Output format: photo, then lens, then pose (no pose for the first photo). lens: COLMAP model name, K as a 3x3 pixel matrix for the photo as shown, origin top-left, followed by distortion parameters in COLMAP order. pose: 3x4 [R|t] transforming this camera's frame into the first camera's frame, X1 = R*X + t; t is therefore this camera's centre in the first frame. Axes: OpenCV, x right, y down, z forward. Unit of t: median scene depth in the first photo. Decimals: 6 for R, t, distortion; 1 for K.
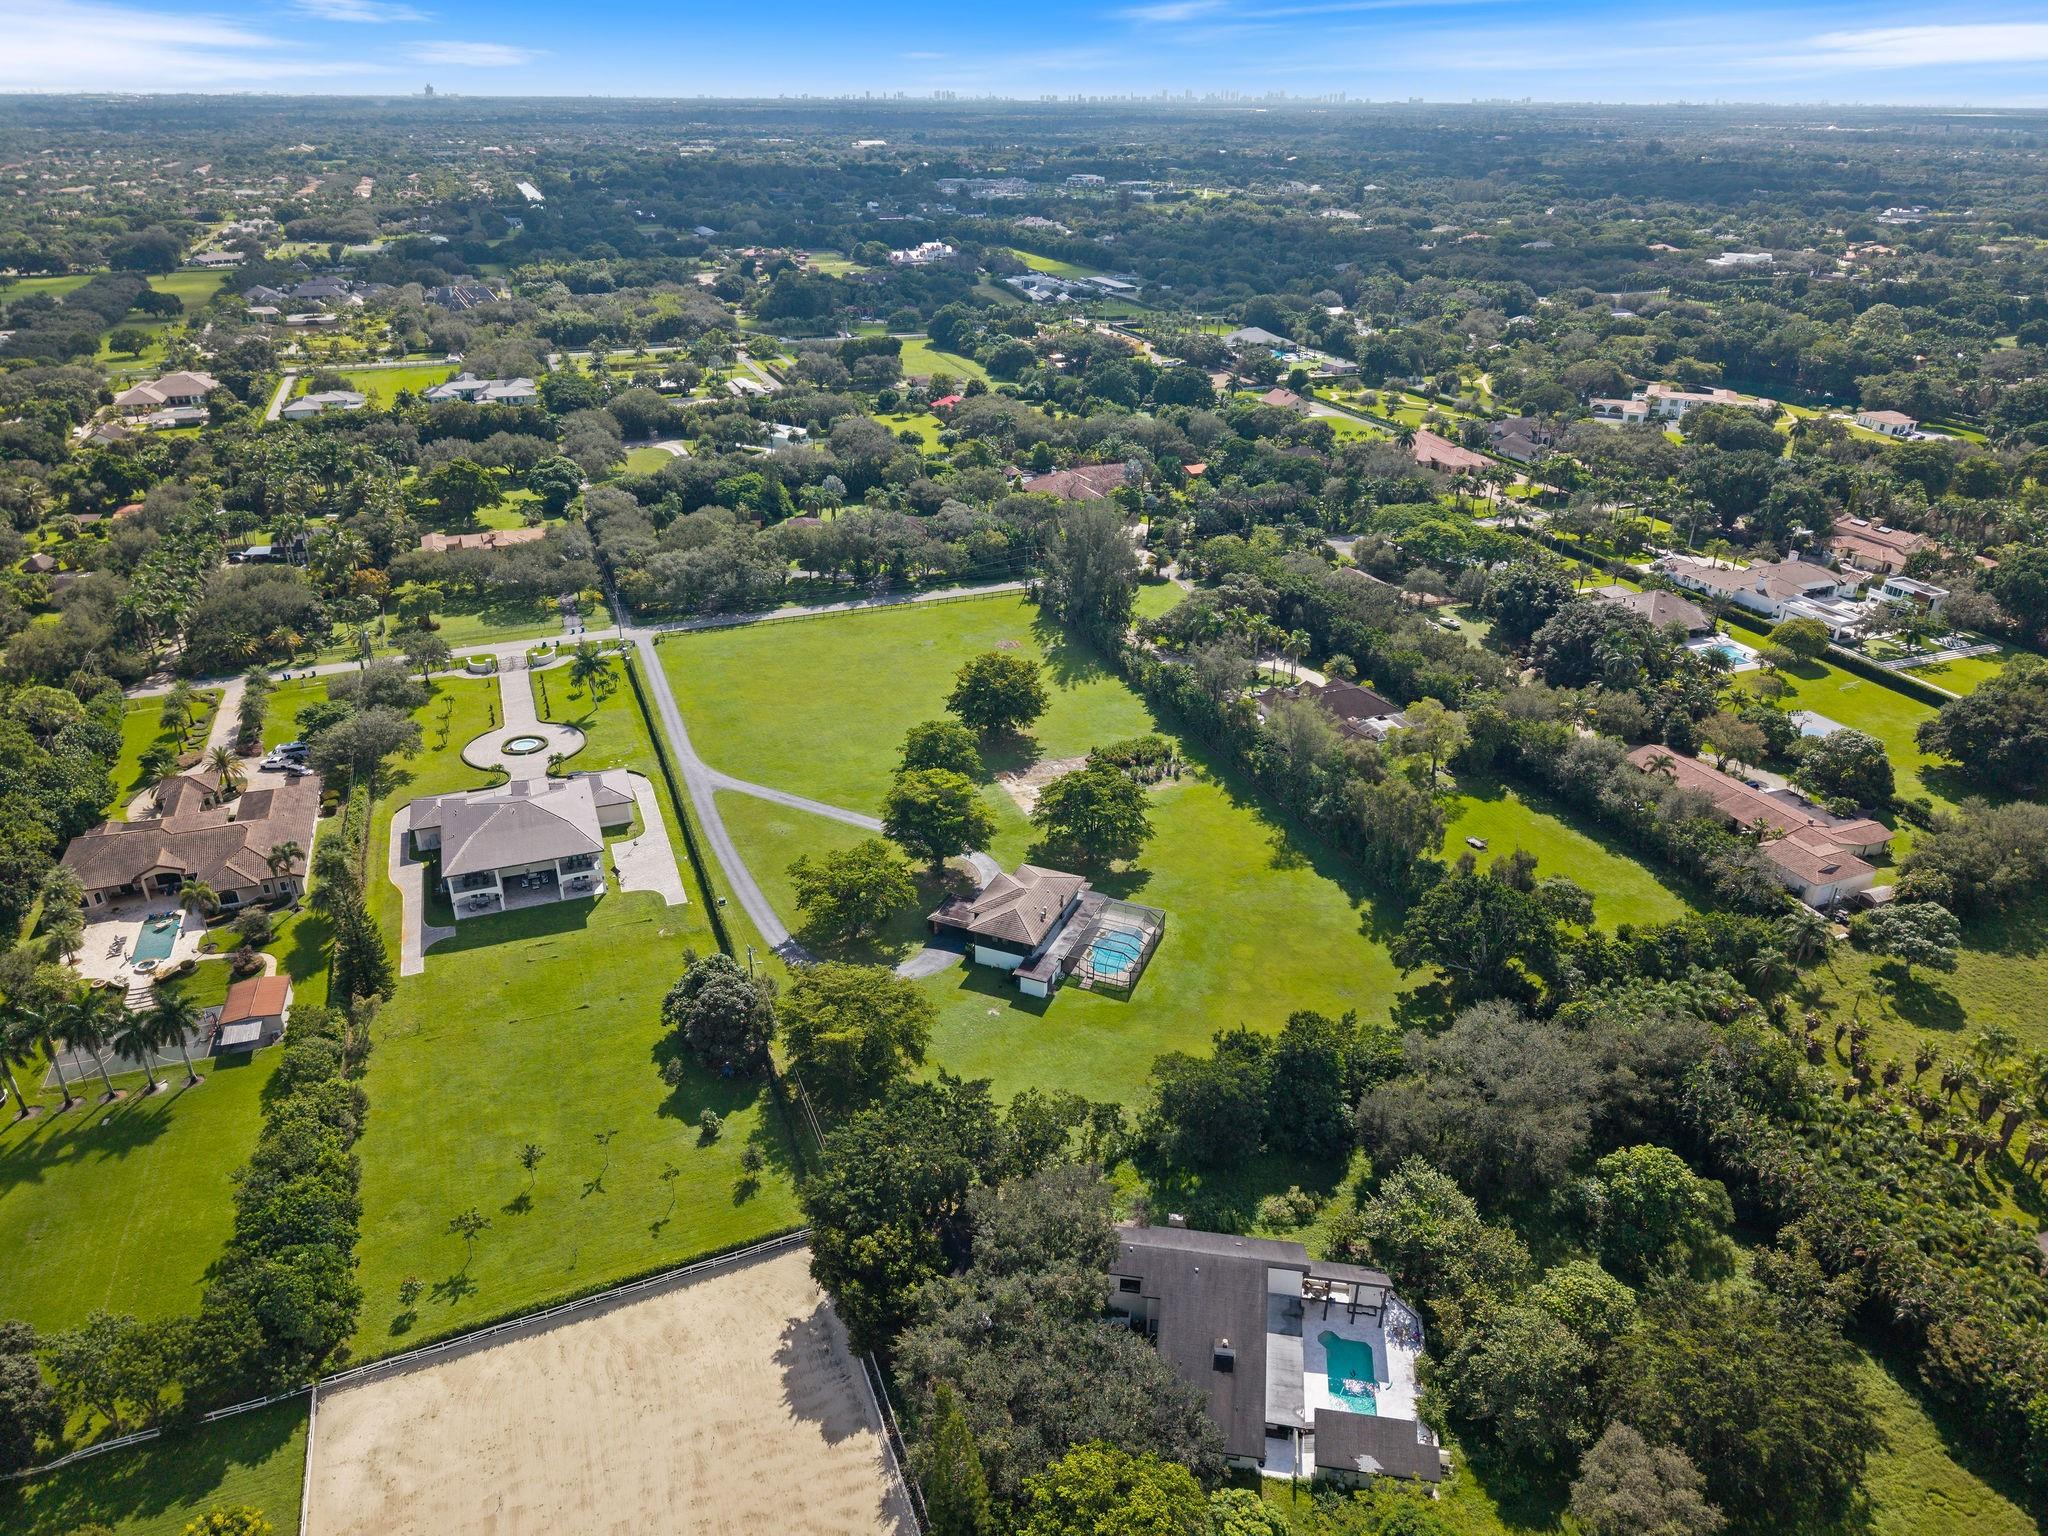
lens RADIAL K [[1396.0, 0, 1024.0], [0, 1396.0, 768.0], [0, 0, 1]] dist [0.028157, -0.043230]
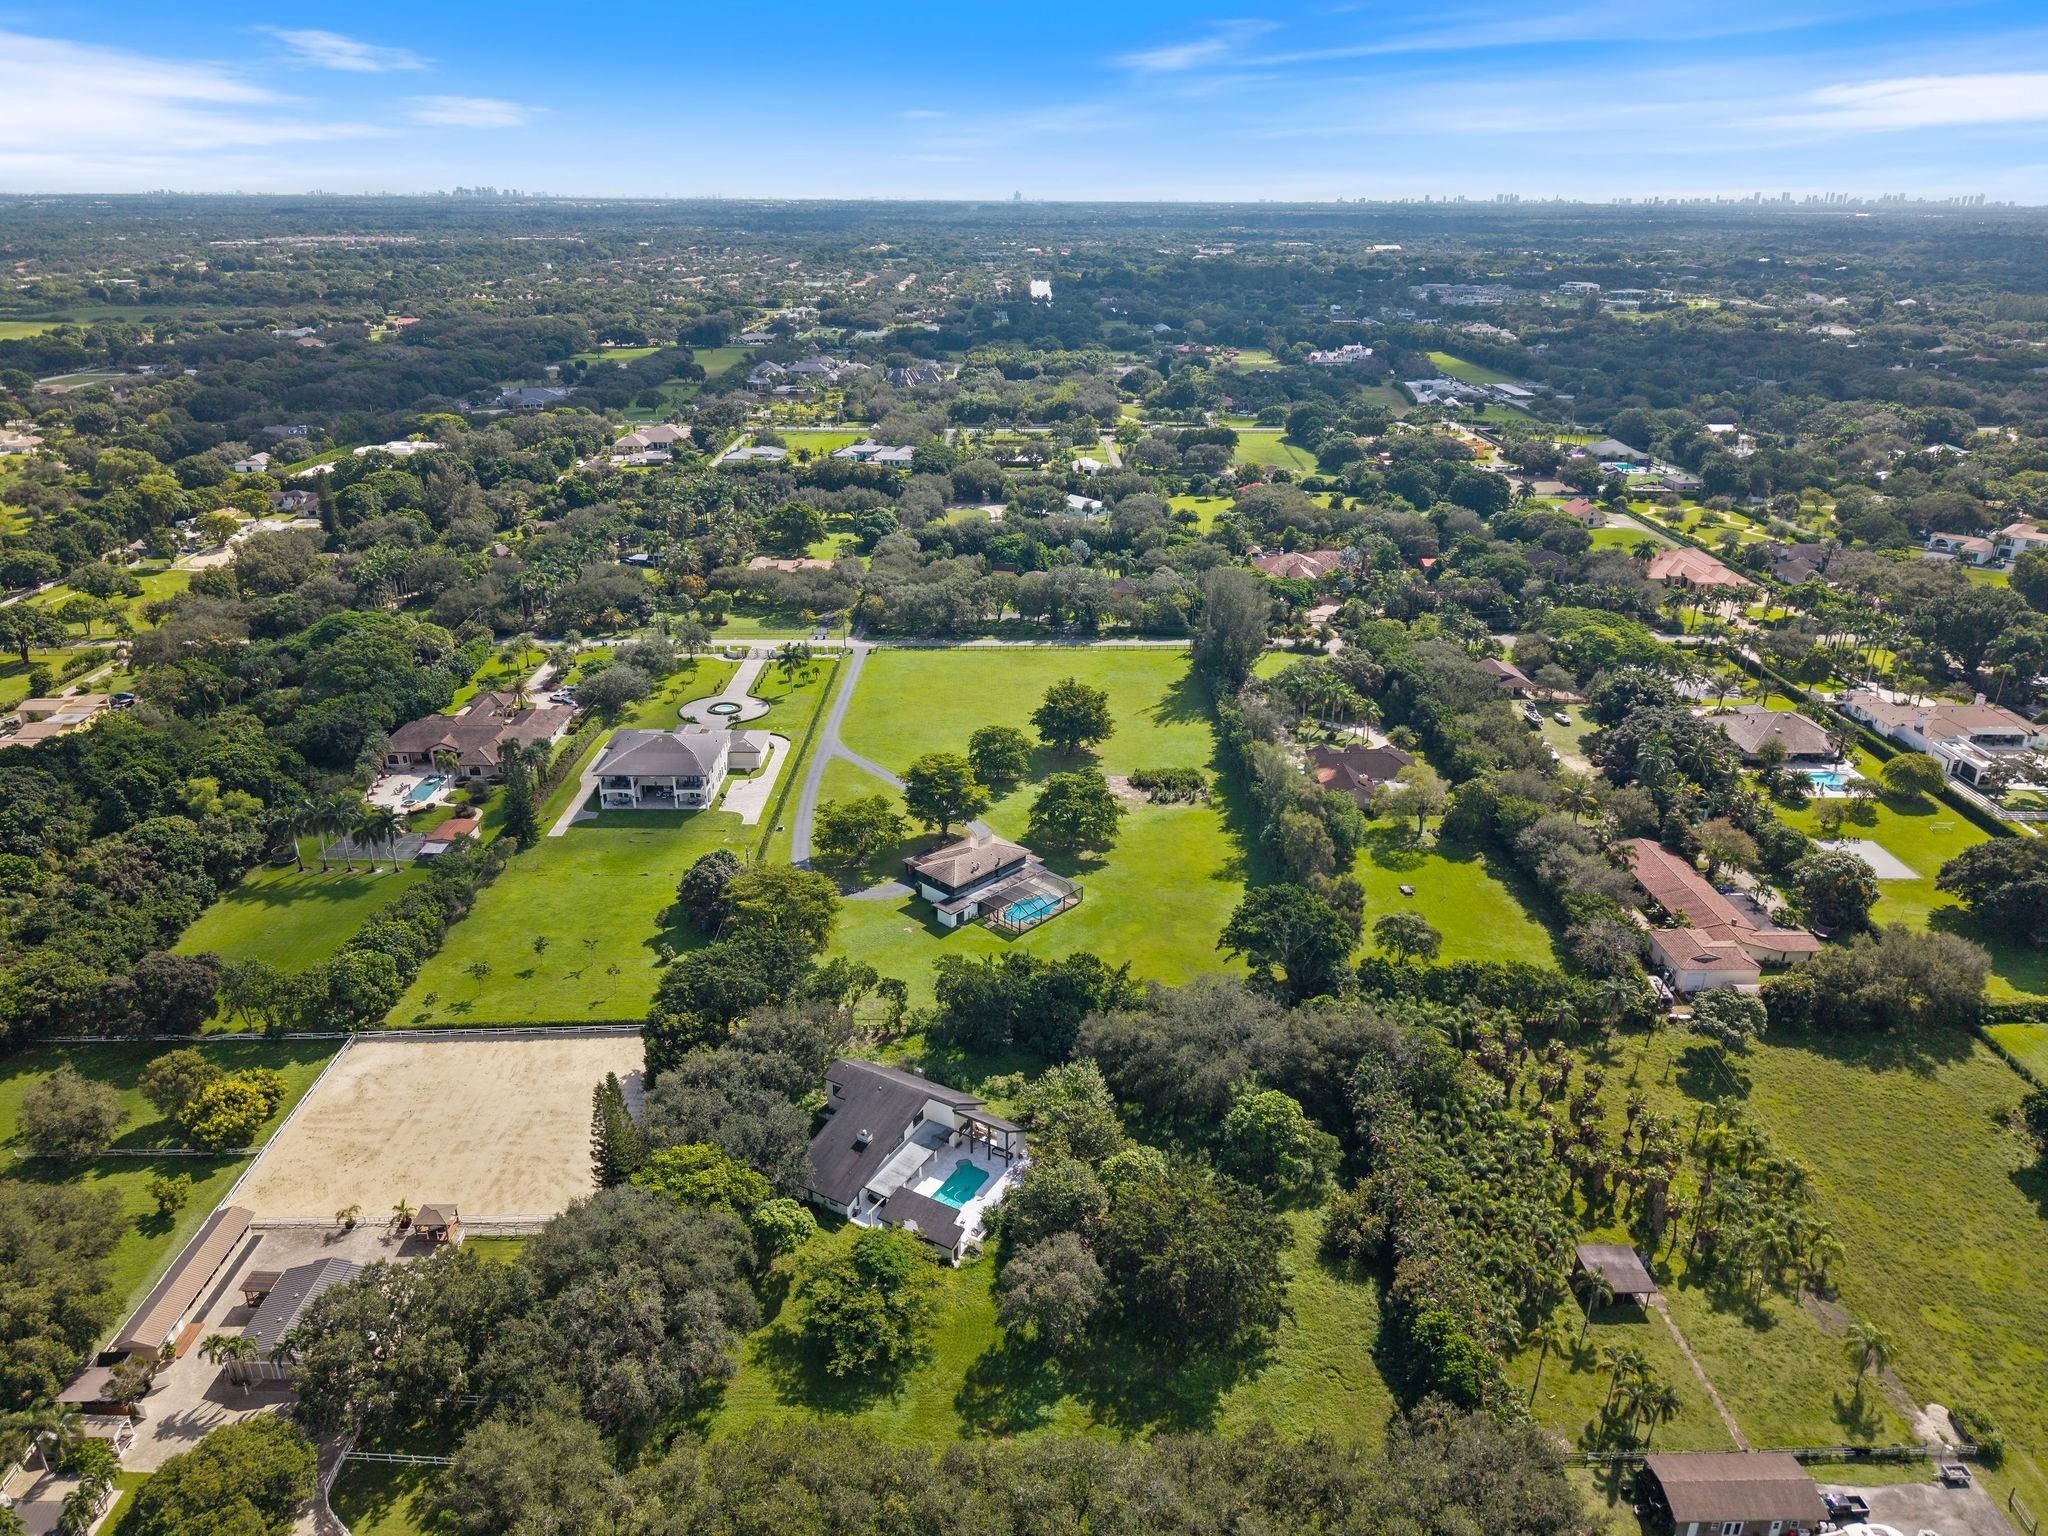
lens RADIAL K [[1396.0, 0, 1024.0], [0, 1396.0, 768.0], [0, 0, 1]] dist [0.028157, -0.043230]
pose [[0.931093, 0.136670, -0.338213, 0.302418], [-0.157014, 0.987031, -0.033402, 0.032350], [0.329262, 0.084205, 0.940477, -0.119177]]
